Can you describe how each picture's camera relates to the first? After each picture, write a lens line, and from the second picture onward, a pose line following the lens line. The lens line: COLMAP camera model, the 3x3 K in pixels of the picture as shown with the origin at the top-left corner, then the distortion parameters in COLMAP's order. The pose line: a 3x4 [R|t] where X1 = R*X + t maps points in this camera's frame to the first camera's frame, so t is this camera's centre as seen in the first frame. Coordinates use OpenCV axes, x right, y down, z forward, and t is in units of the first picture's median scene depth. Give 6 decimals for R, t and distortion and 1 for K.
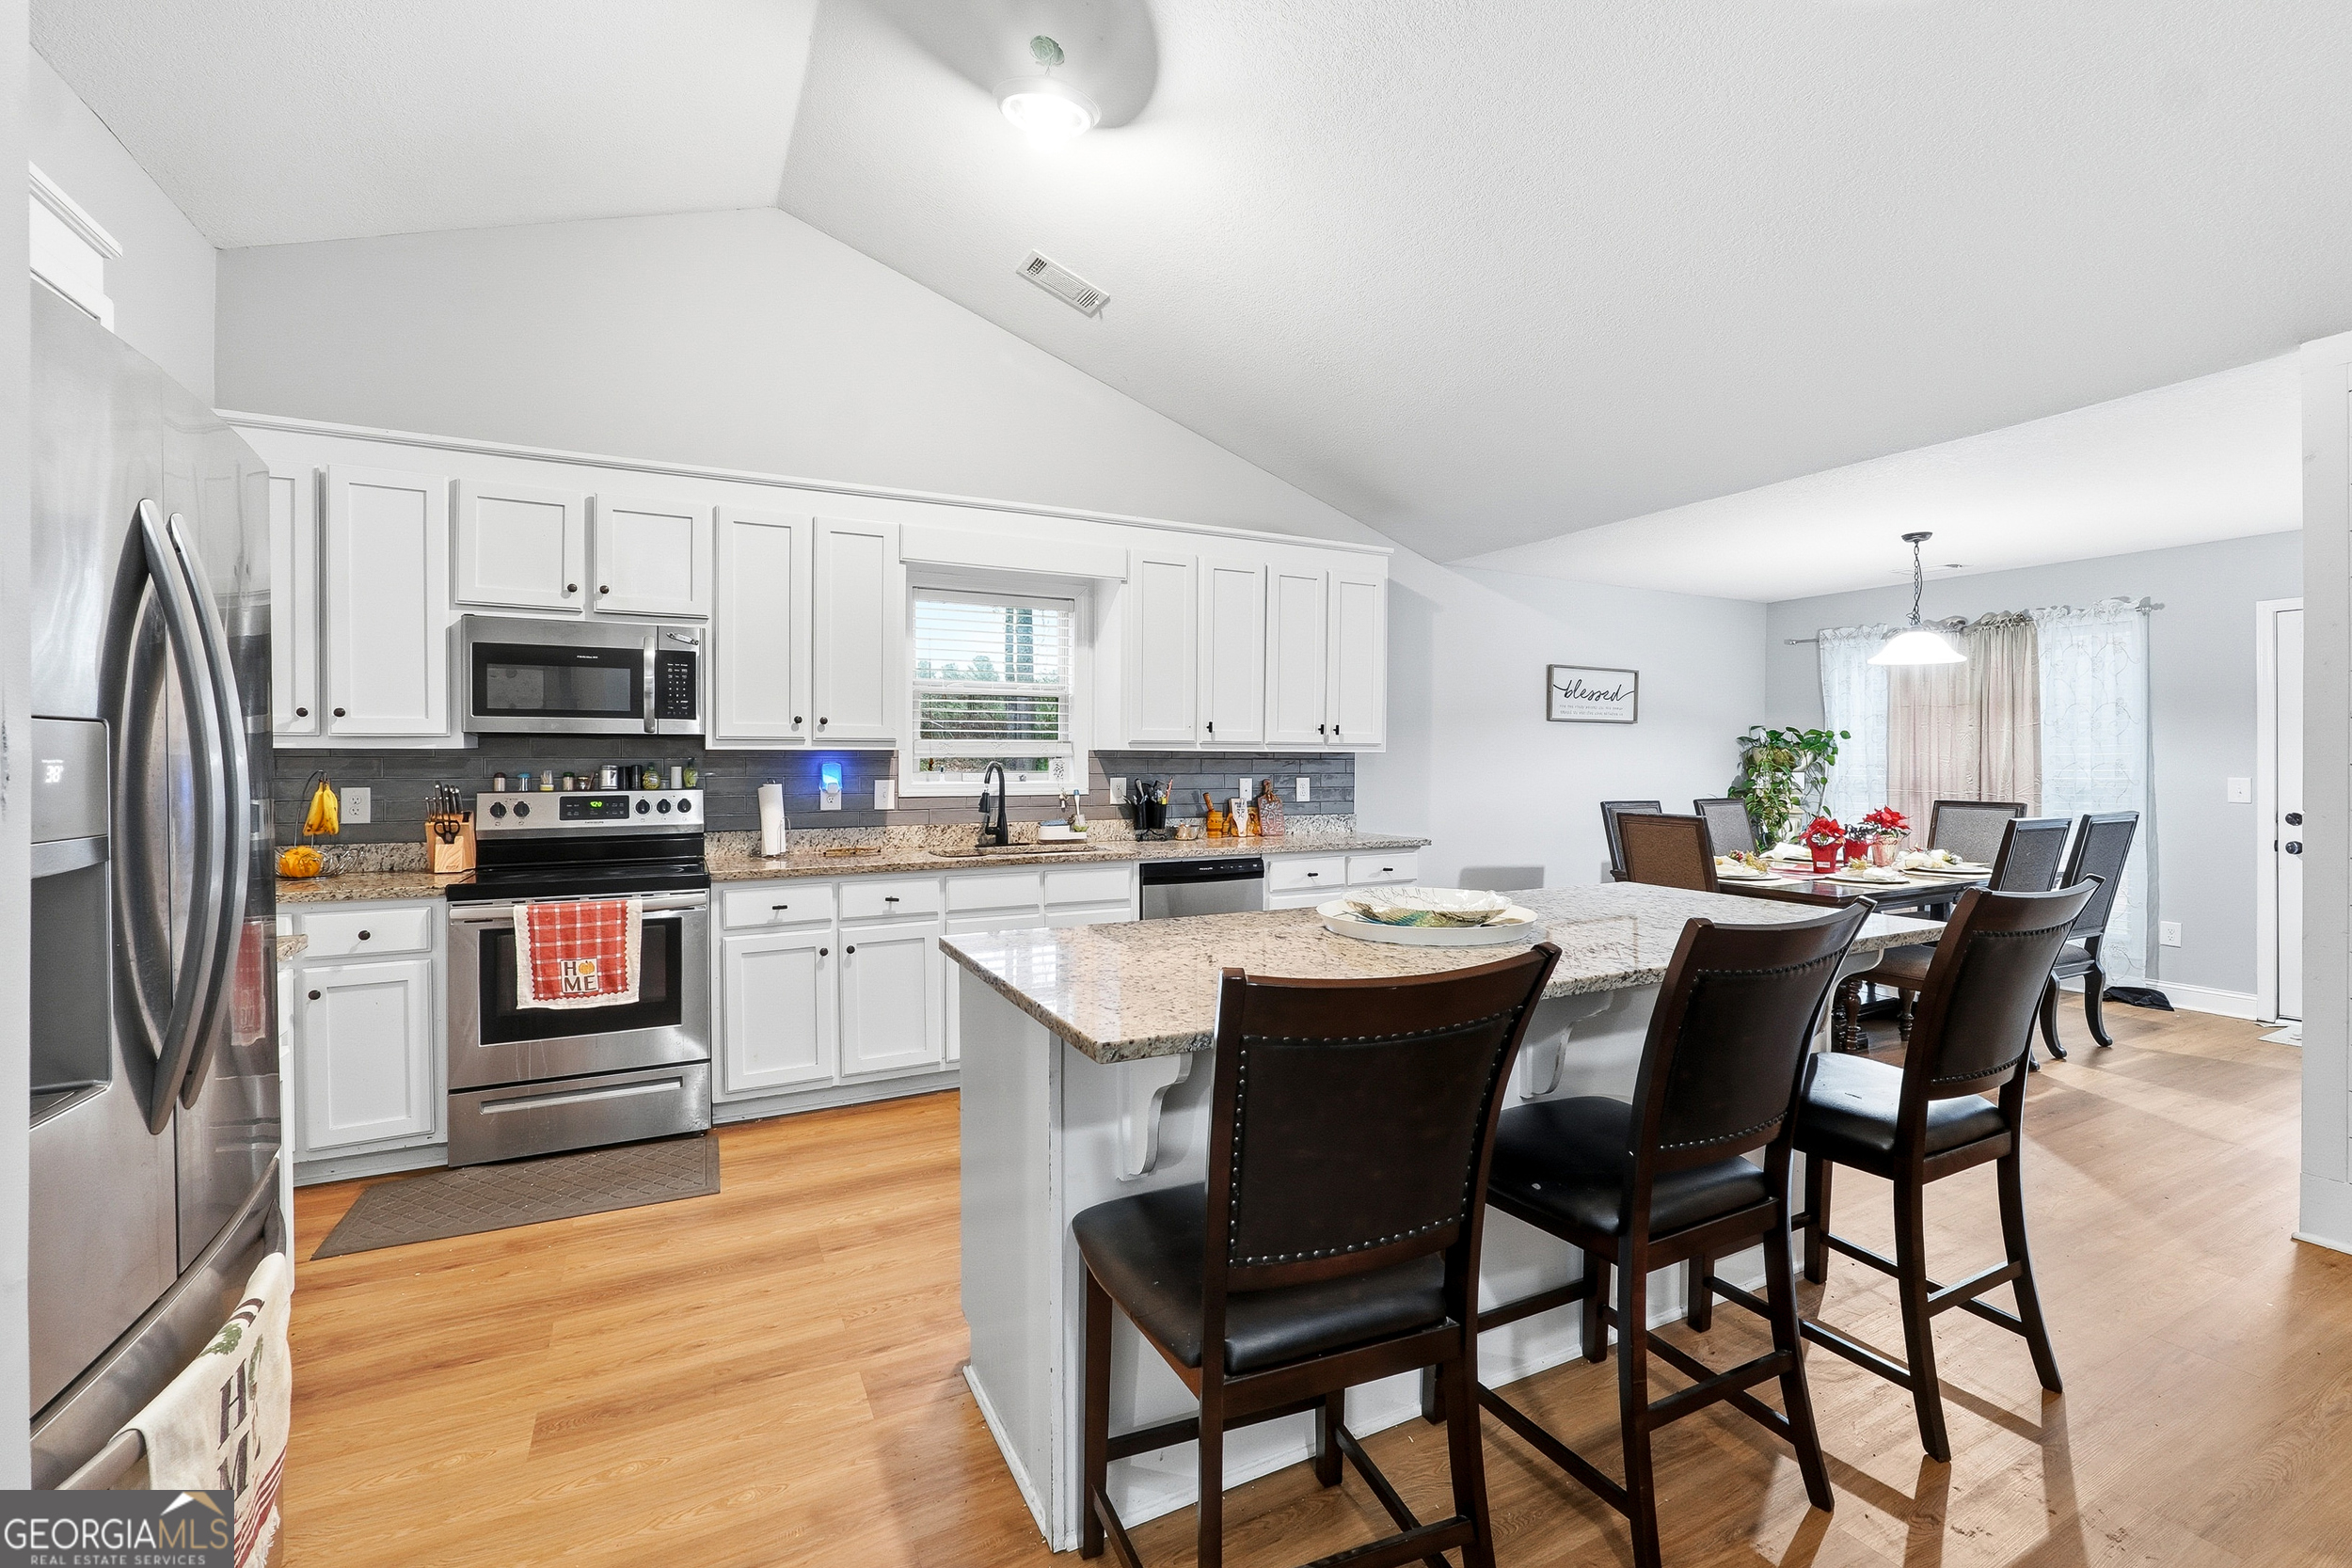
lens RADIAL K [[988.9, 0, 1169.0], [0, 988.9, 760.3], [0, 0, 1]] dist [-0.019634, 0.005417]
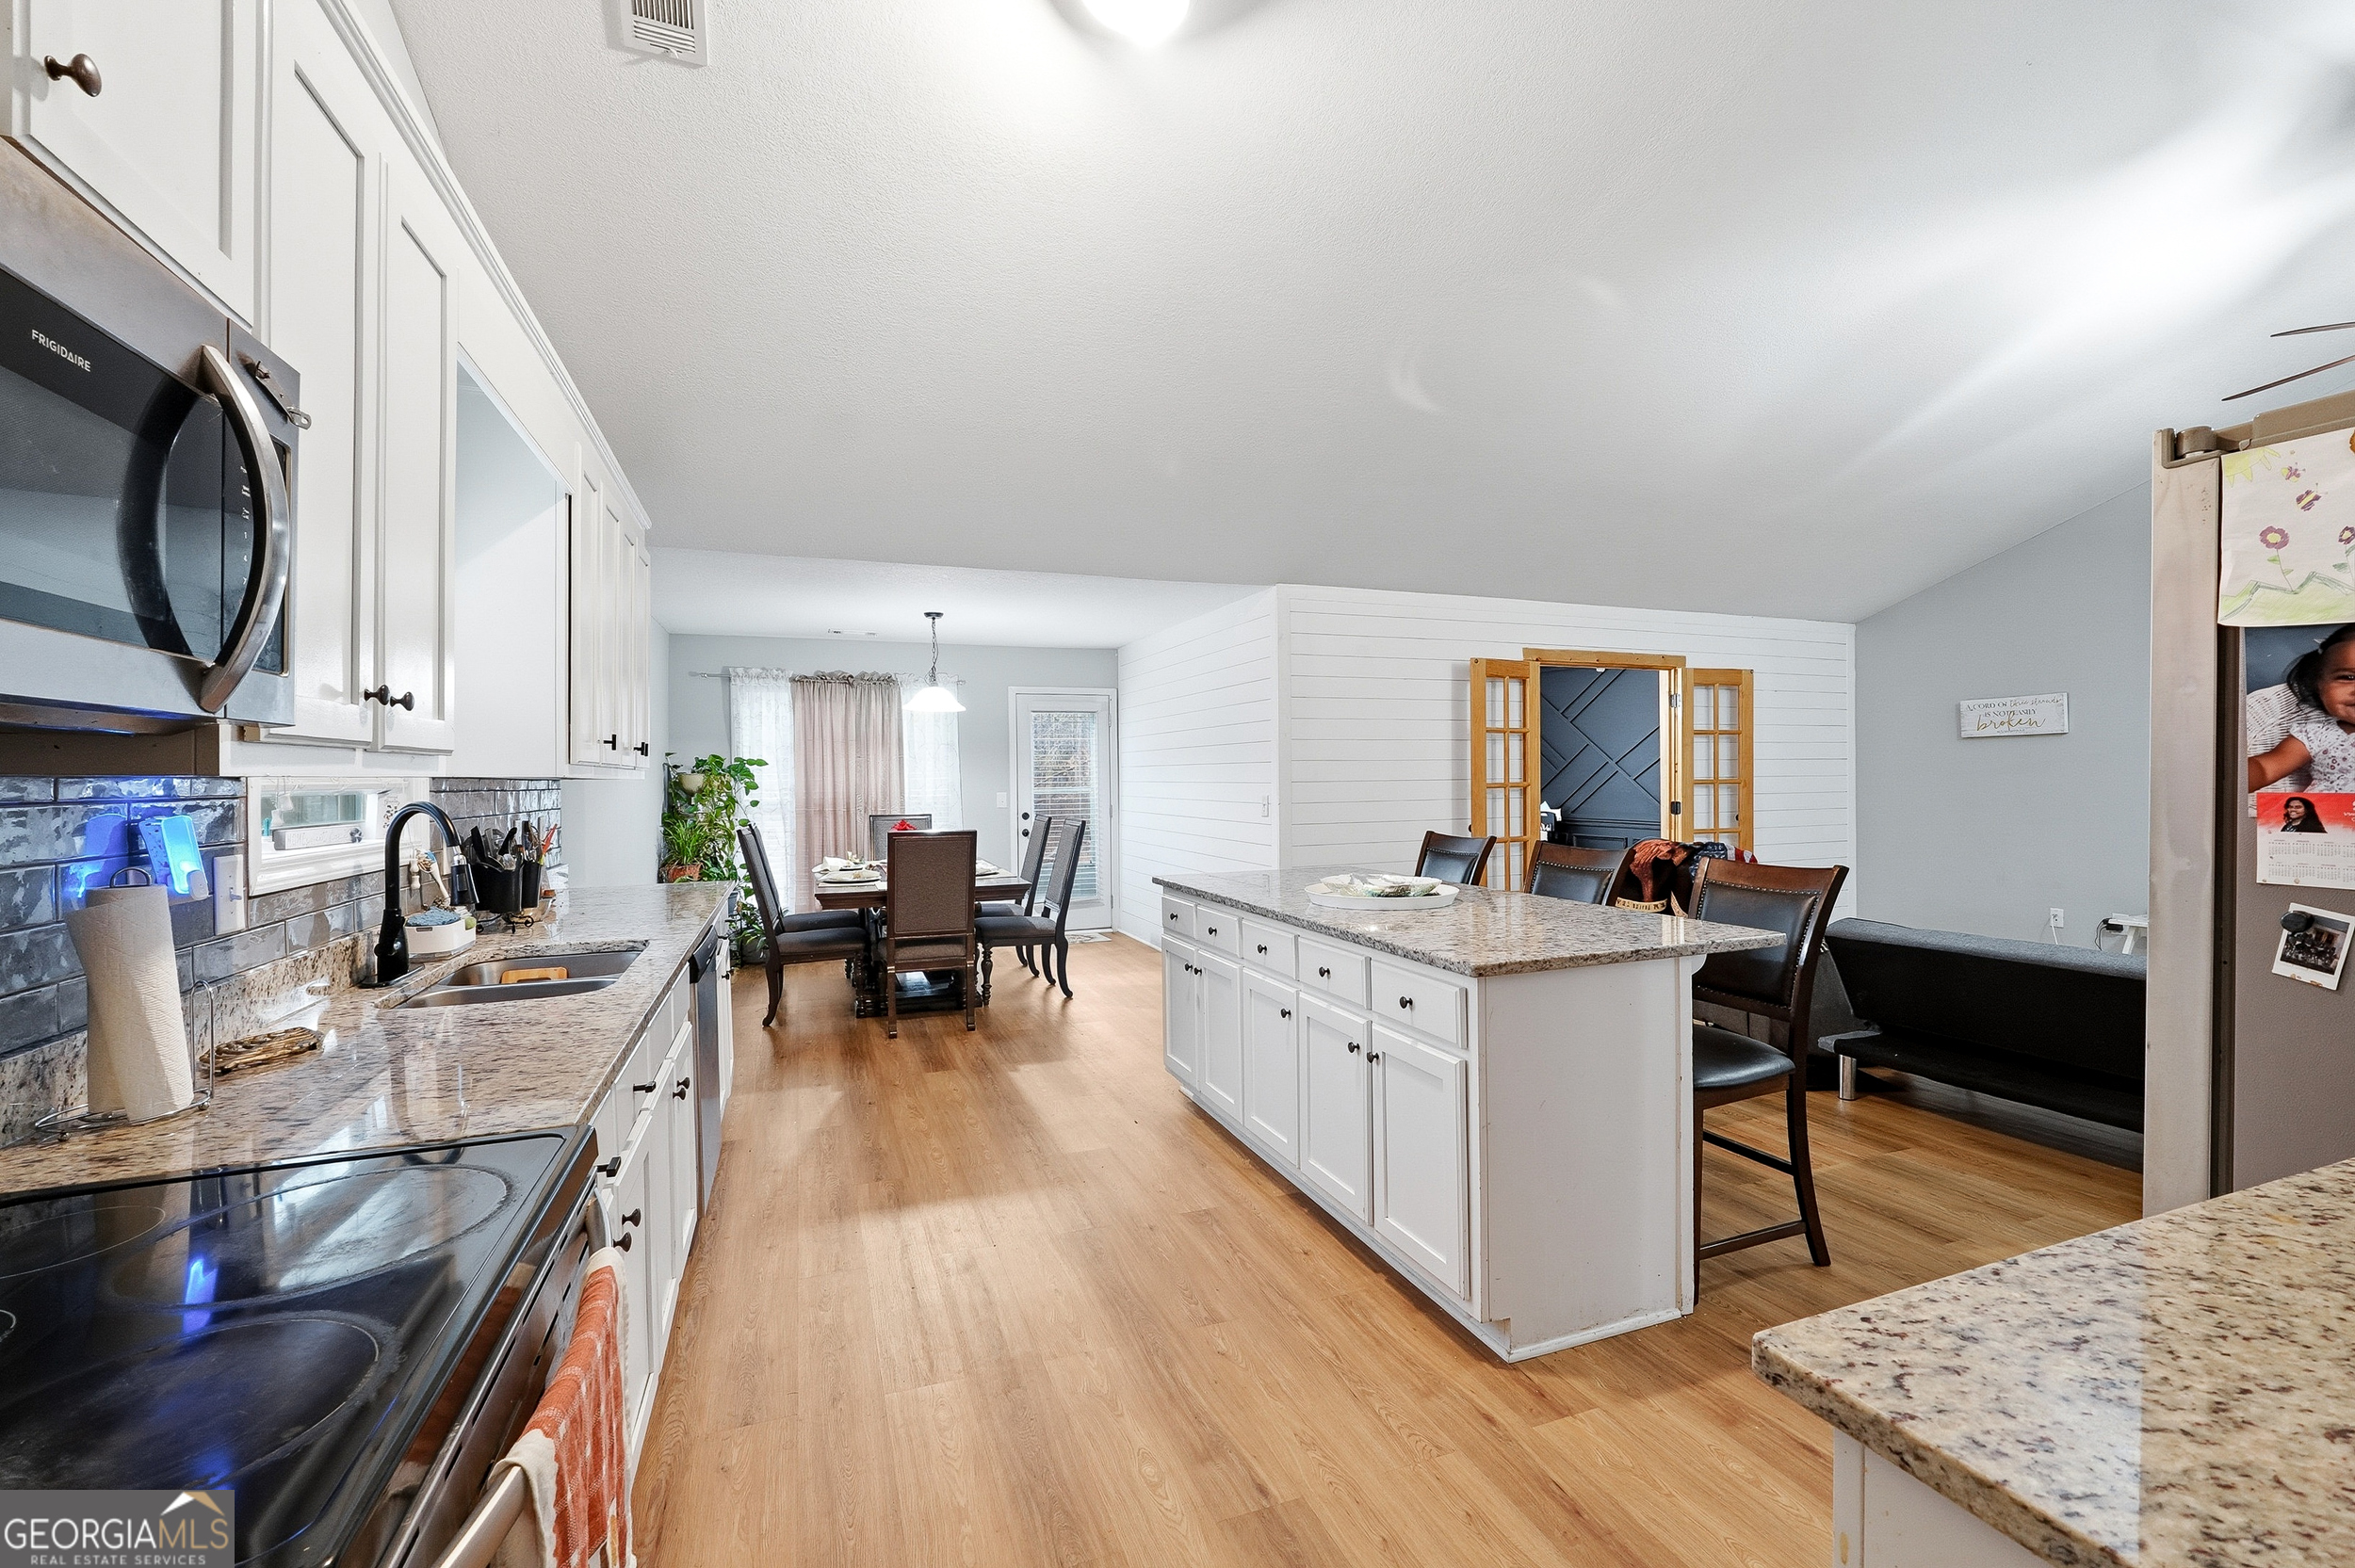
lens RADIAL K [[990.1, 0, 1170.3], [0, 990.1, 814.0], [0, 0, 1]] dist [-0.019634, 0.005417]
pose [[0.103549, -0.037100, 0.993932, -0.595828], [0.011737, 0.999280, 0.036077, -0.003164], [-0.994555, 0.007930, 0.103910, 0.581148]]
